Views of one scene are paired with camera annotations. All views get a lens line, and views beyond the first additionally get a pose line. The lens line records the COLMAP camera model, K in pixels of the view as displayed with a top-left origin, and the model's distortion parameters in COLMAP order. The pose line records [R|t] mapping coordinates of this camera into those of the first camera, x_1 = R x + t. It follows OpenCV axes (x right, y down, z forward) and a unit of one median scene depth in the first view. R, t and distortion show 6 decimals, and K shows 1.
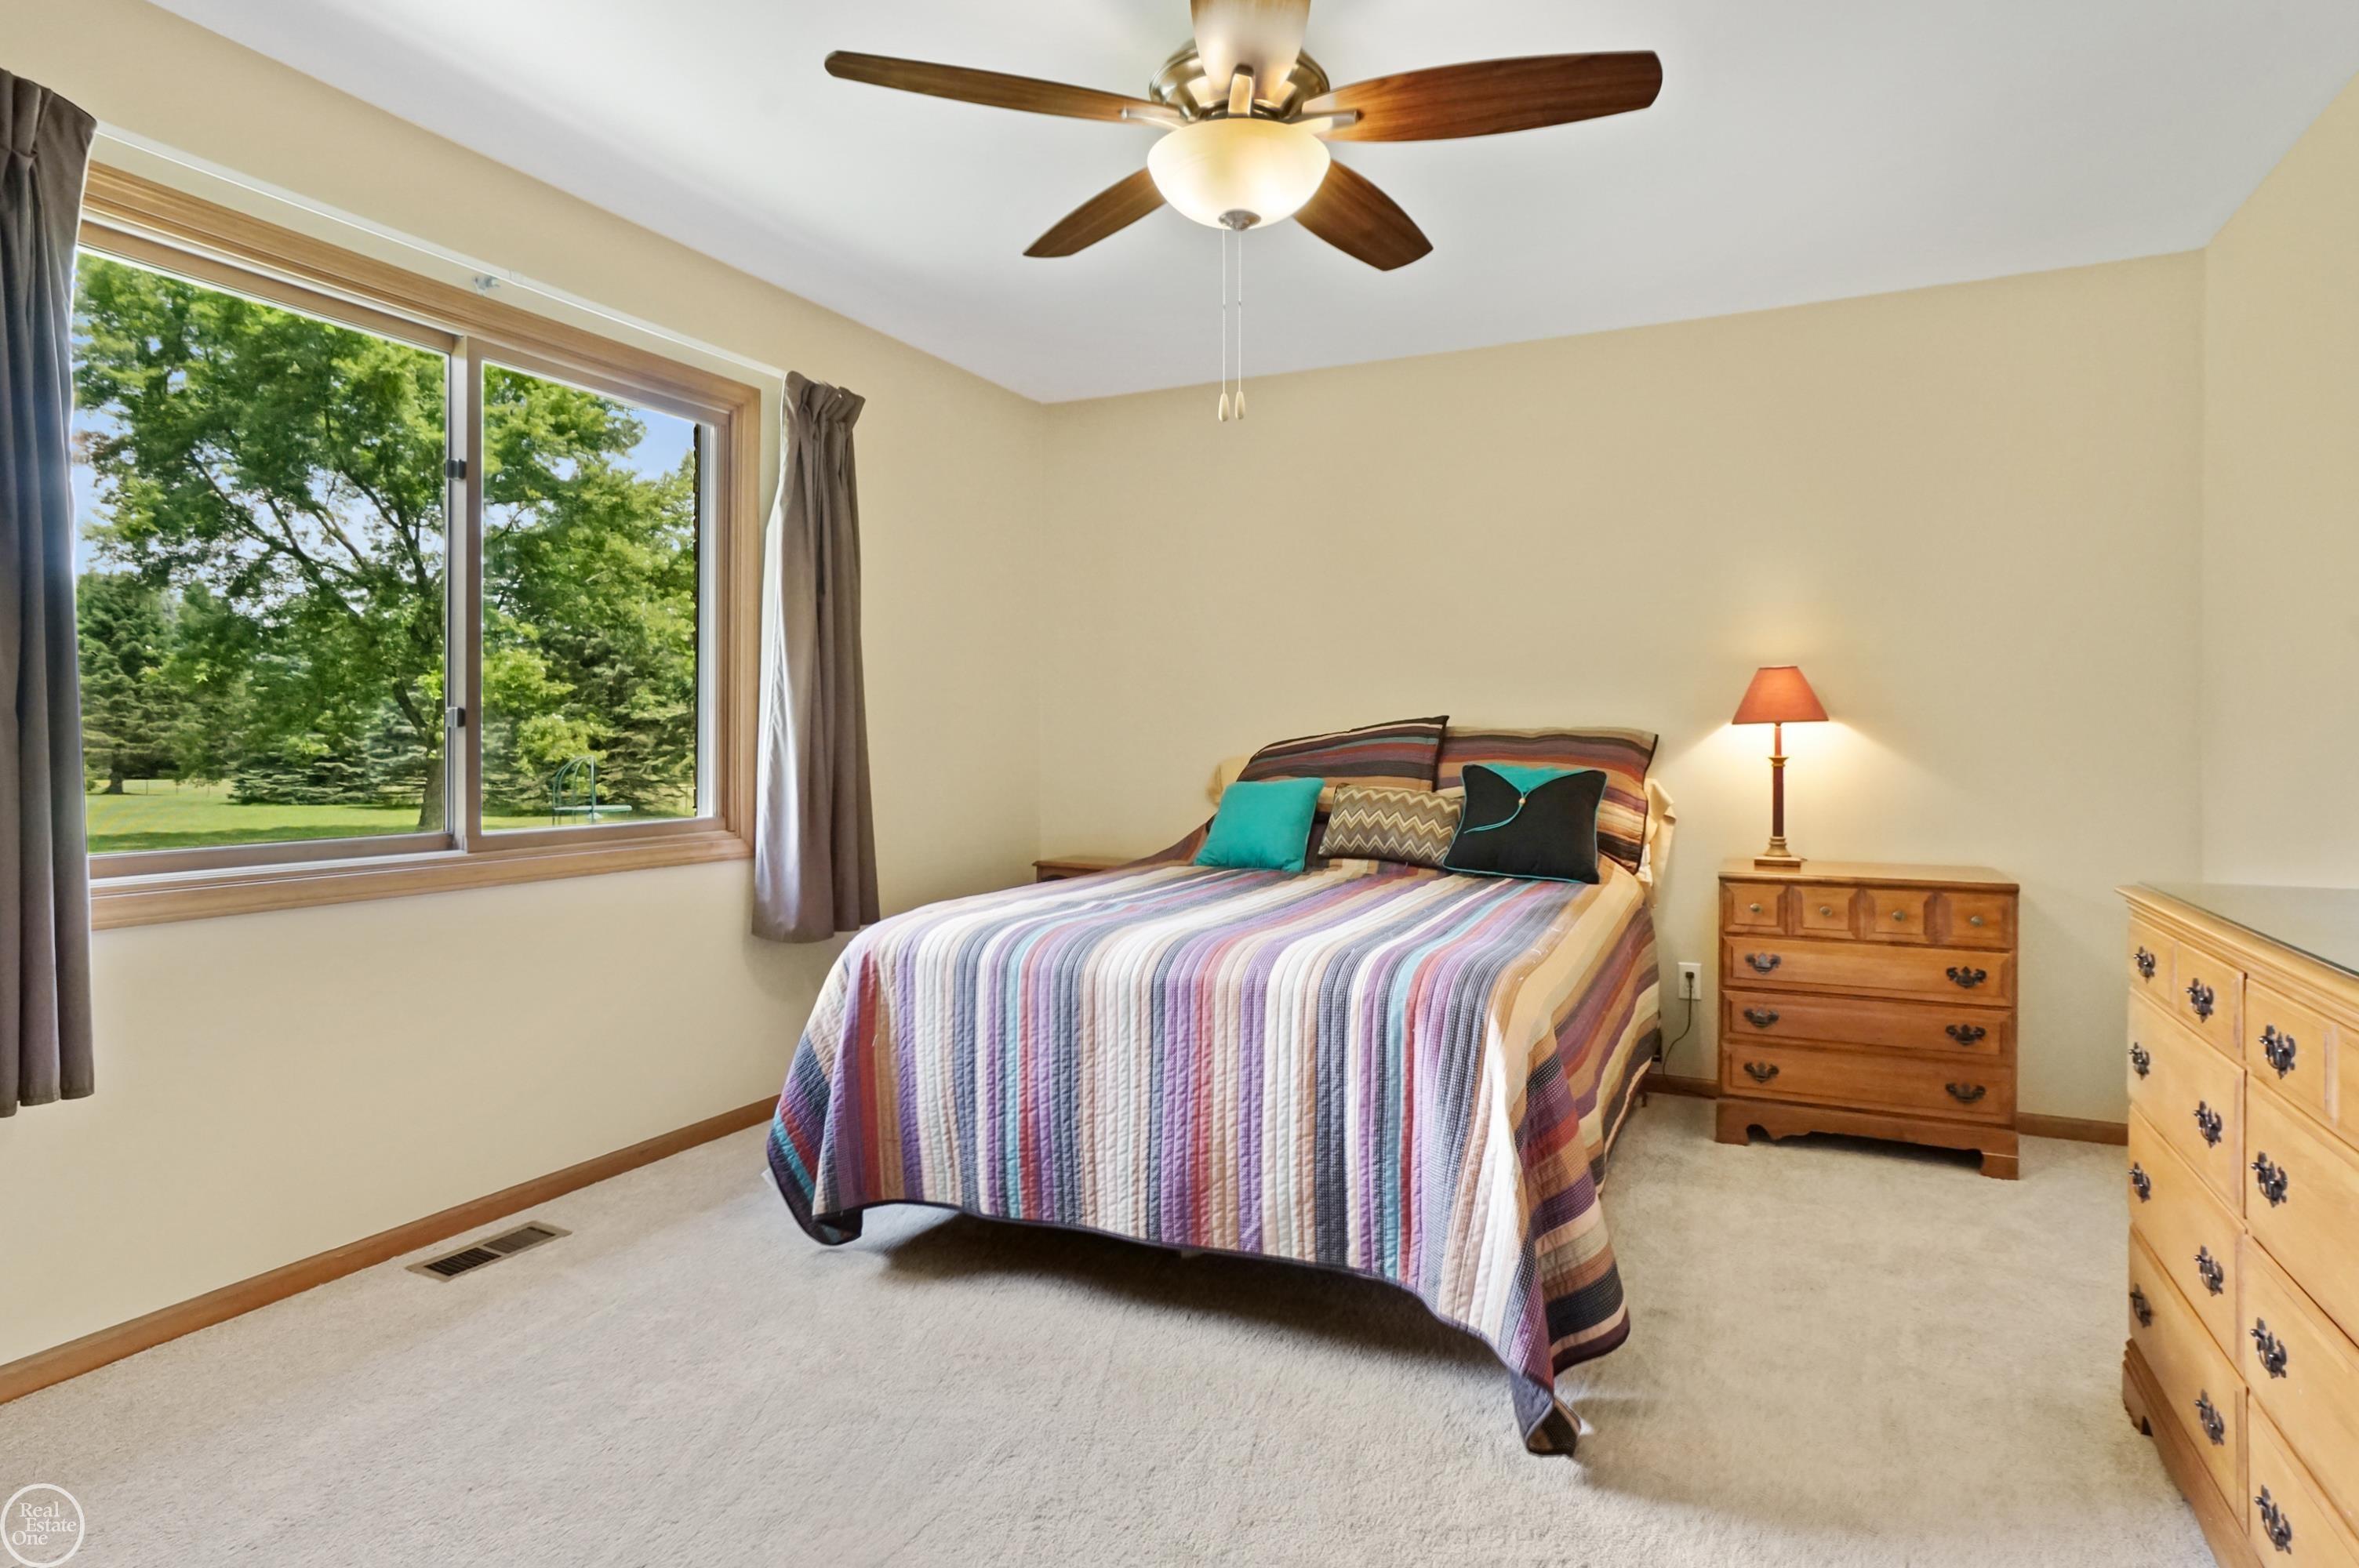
lens RADIAL K [[1206.2, 0, 1179.5], [0, 1206.2, 784.0], [0, 0, 1]] dist [-0.054073, 0.032676]
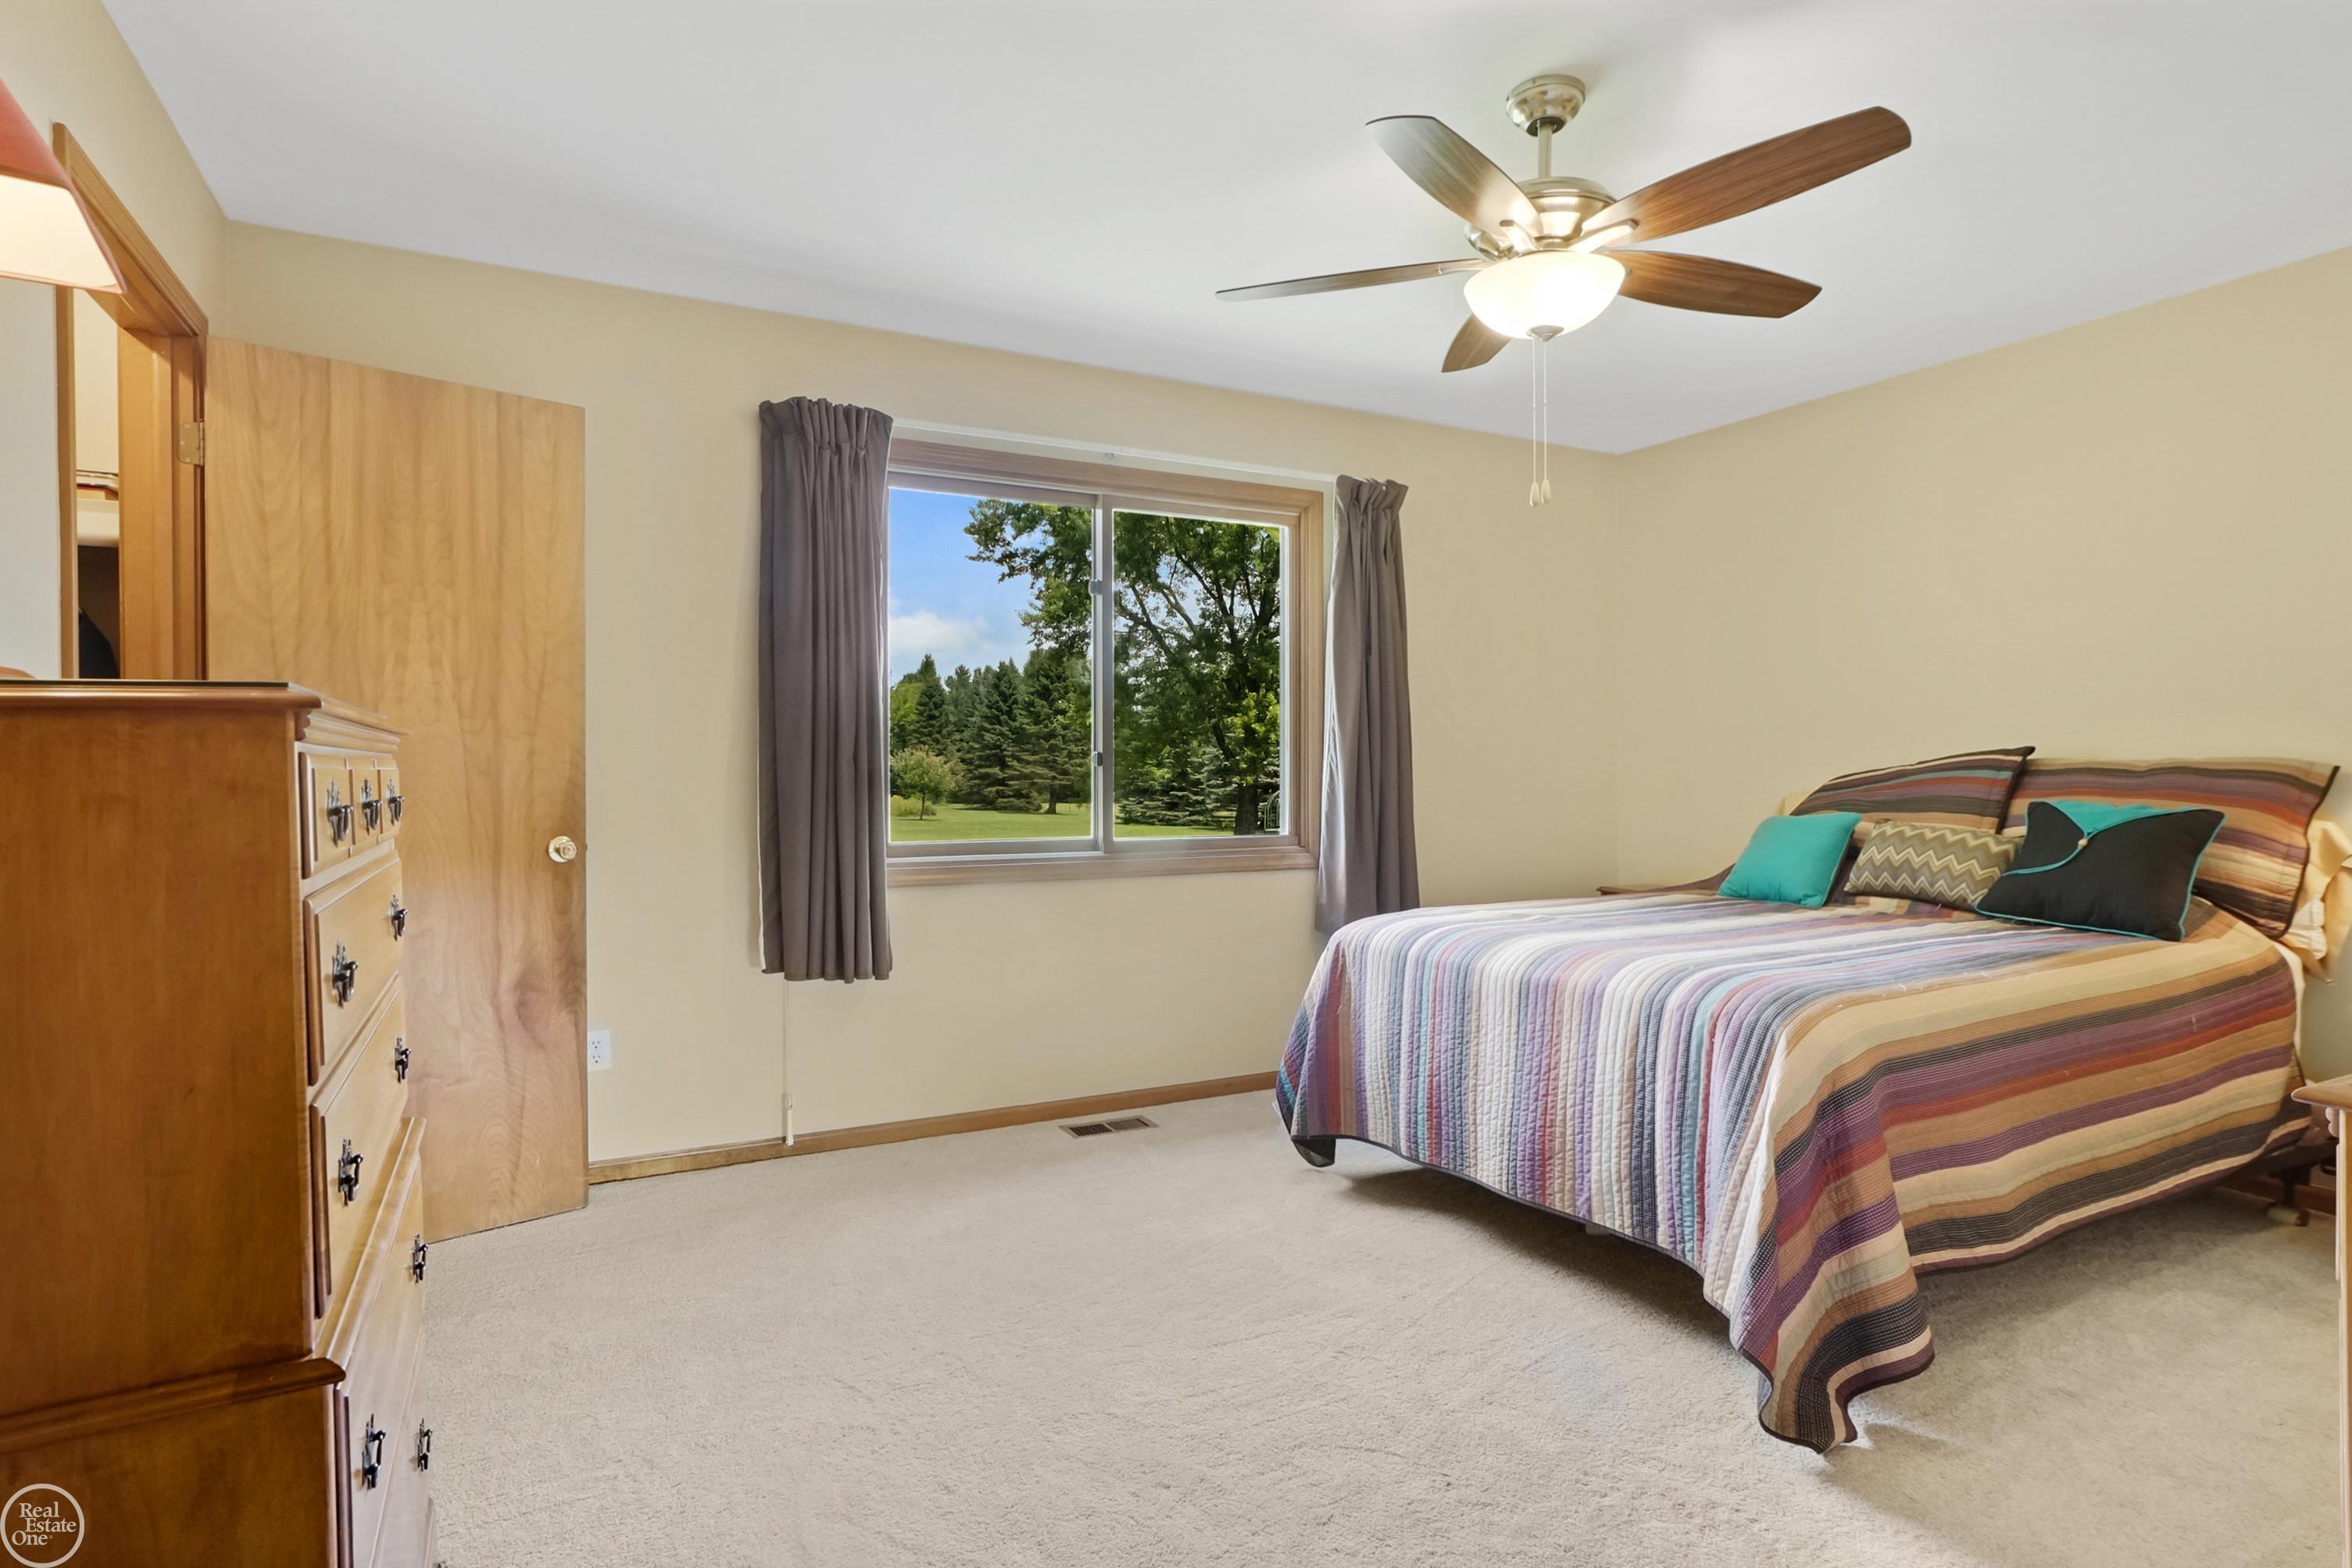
lens RADIAL K [[1182.1, 0, 1176.6], [0, 1182.1, 860.0], [0, 0, 1]] dist [-0.041207, 0.000233]
pose [[0.808871, 0.039755, -0.586640, 0.350141], [-0.017865, 0.998913, 0.043062, 0.003578], [0.587714, -0.024351, 0.808702, -0.122746]]
